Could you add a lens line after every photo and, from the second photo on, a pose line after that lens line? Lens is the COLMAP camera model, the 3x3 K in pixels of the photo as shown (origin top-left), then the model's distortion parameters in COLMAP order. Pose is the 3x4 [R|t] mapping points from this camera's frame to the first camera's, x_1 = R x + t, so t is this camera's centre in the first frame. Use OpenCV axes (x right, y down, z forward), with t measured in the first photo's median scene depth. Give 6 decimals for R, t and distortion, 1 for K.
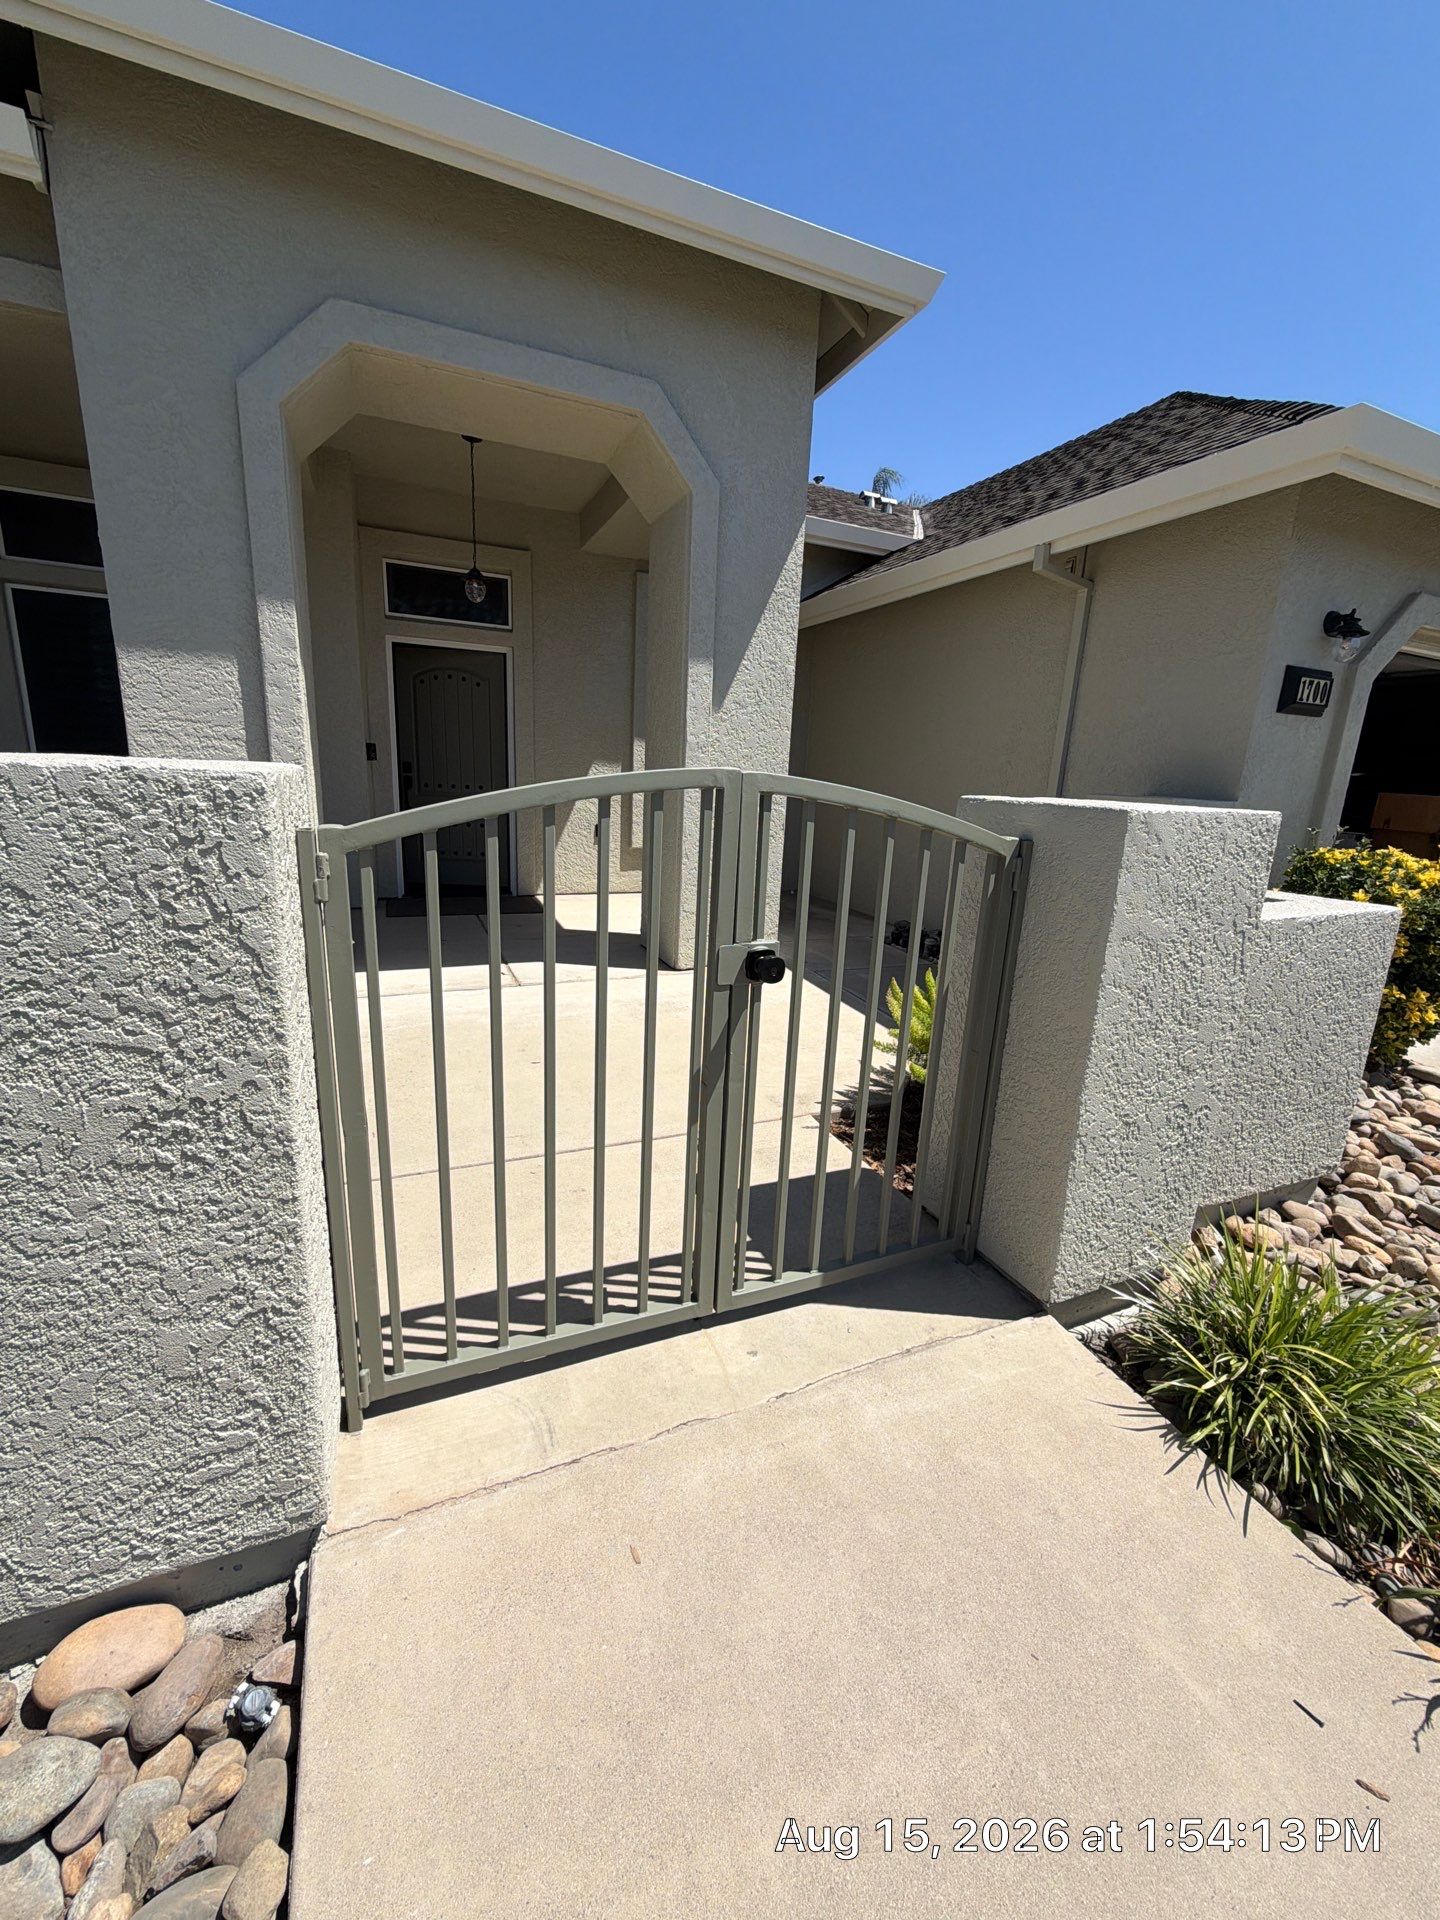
lens RADIAL K [[759.2, 0, 718.5], [0, 759.2, 961.5], [0, 0, 1]] dist [0.004447, 0.000105]
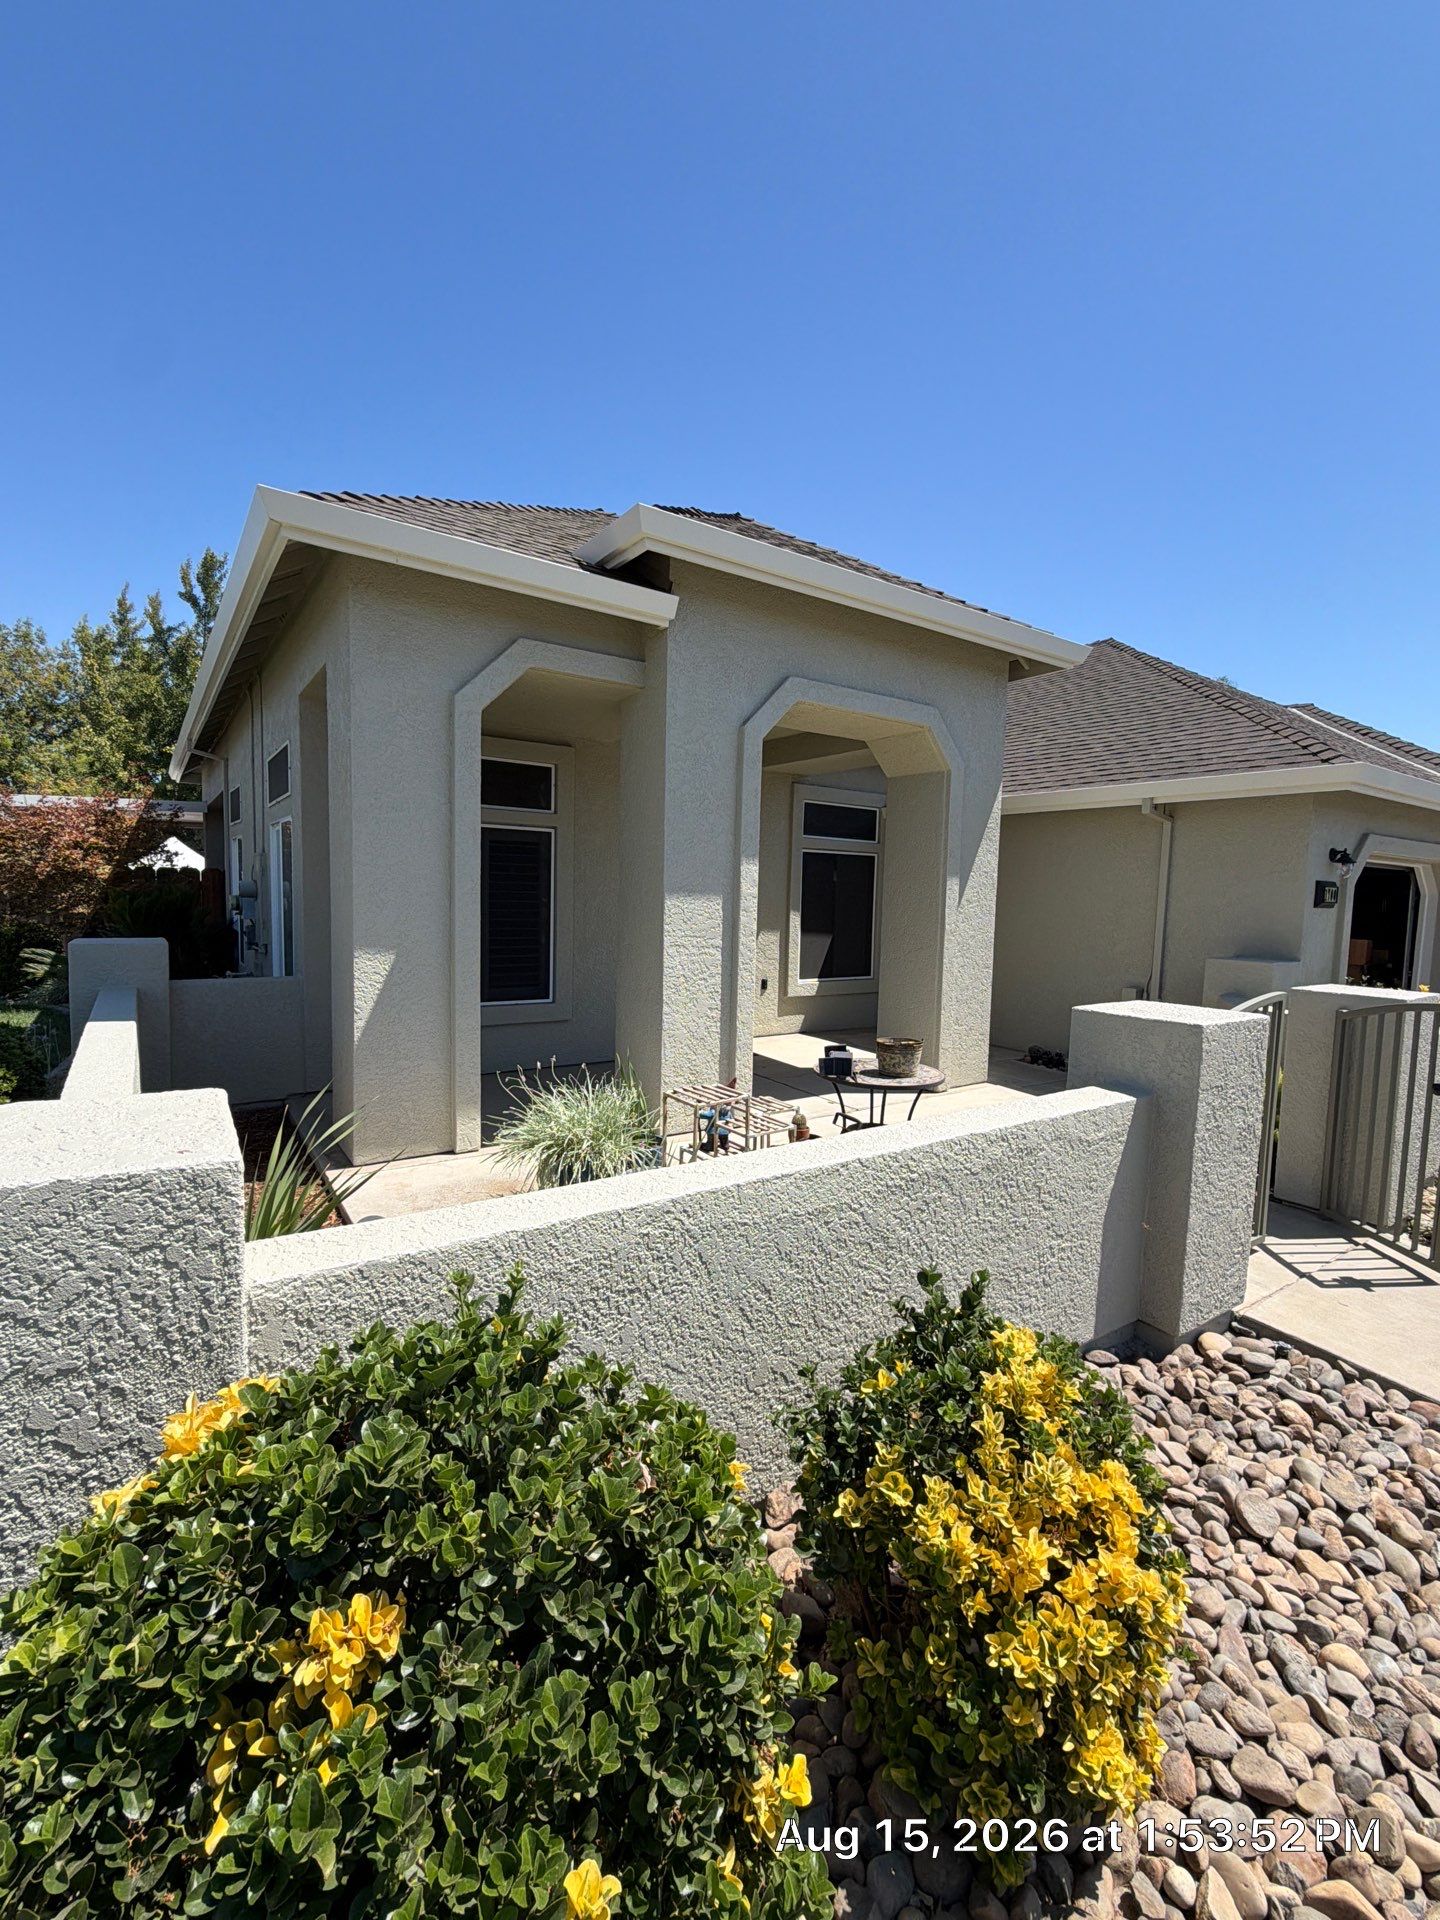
lens RADIAL K [[845.6, 0, 716.1], [0, 845.6, 968.9], [0, 0, 1]] dist [0.000156, -0.000035]
pose [[0.981427, -0.035946, 0.188438, -0.861381], [0.064668, 0.986786, -0.148567, -0.013943], [-0.180607, 0.157994, 0.970783, -0.498171]]
